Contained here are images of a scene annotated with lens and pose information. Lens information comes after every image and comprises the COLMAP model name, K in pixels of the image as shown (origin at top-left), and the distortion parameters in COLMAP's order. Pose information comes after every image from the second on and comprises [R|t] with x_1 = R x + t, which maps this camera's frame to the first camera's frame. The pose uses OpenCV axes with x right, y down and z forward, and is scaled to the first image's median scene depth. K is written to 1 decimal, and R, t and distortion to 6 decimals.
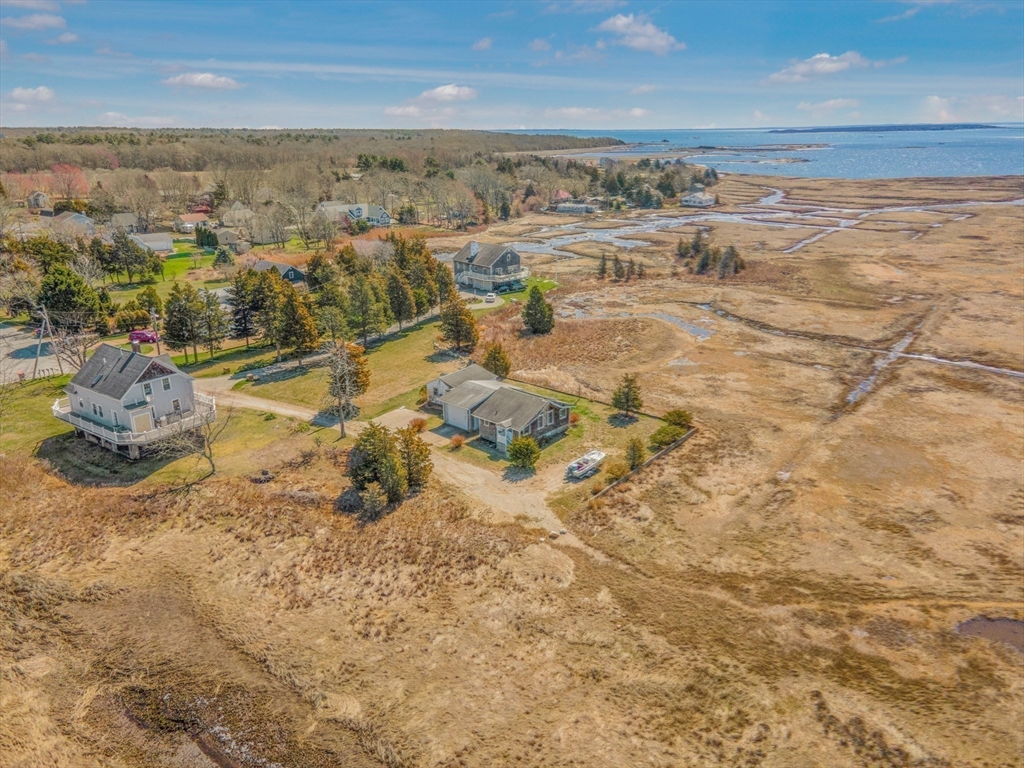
lens RADIAL K [[750.4, 0, 512.0], [0, 750.4, 384.0], [0, 0, 1]] dist [0.036872, 0.000377]
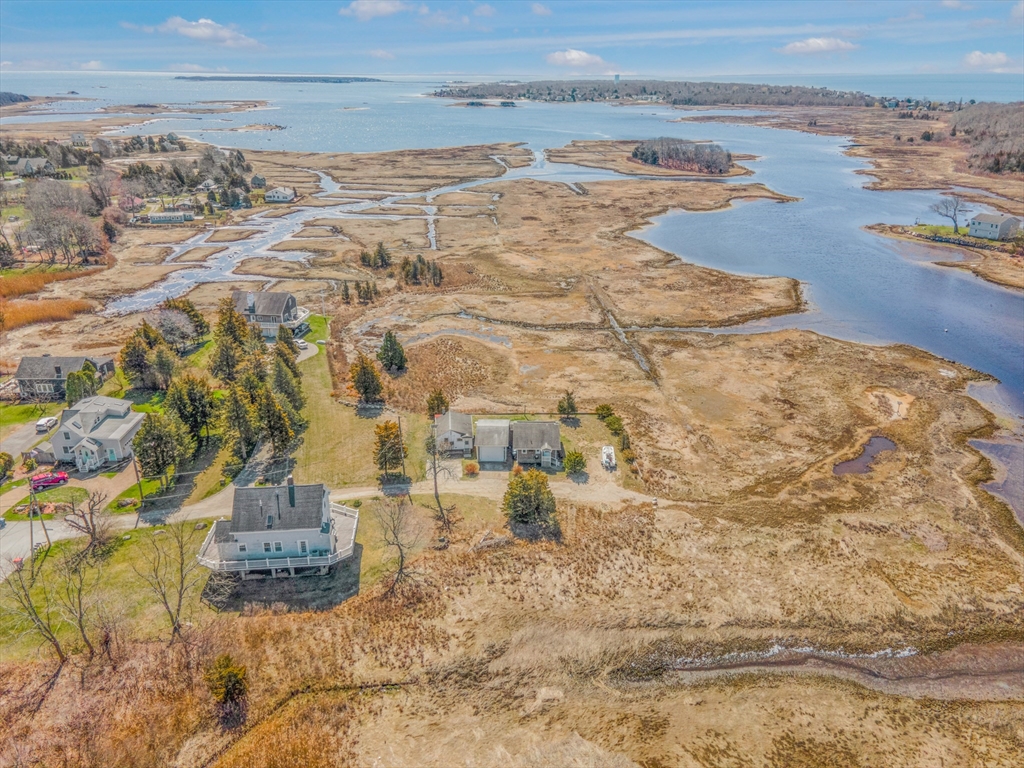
lens RADIAL K [[750.4, 0, 512.0], [0, 750.4, 384.0], [0, 0, 1]] dist [0.036872, 0.000377]
pose [[0.752102, -0.247642, 0.610751, -0.966064], [0.206739, 0.968594, 0.138151, -0.295746], [-0.625781, 0.022363, 0.779678, -0.080818]]
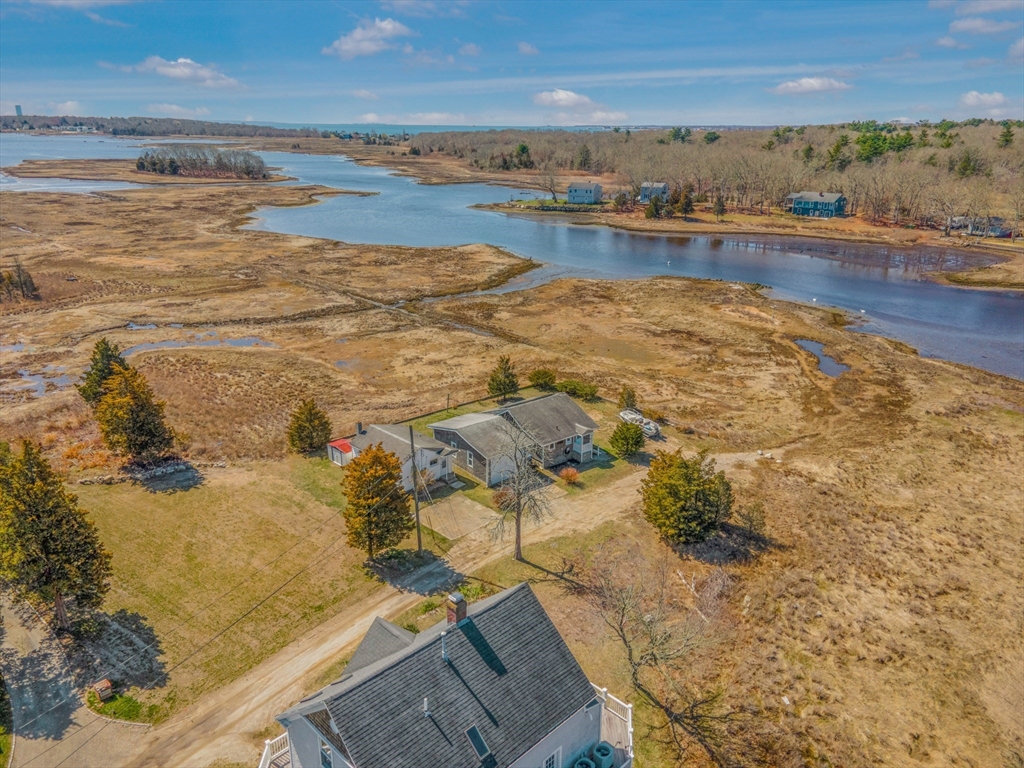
lens RADIAL K [[750.4, 0, 512.0], [0, 750.4, 384.0], [0, 0, 1]] dist [0.036872, 0.000377]
pose [[0.144147, -0.312338, 0.938971, -0.884326], [0.305656, 0.916534, 0.257952, -0.264933], [-0.941167, 0.249819, 0.227584, 0.929086]]
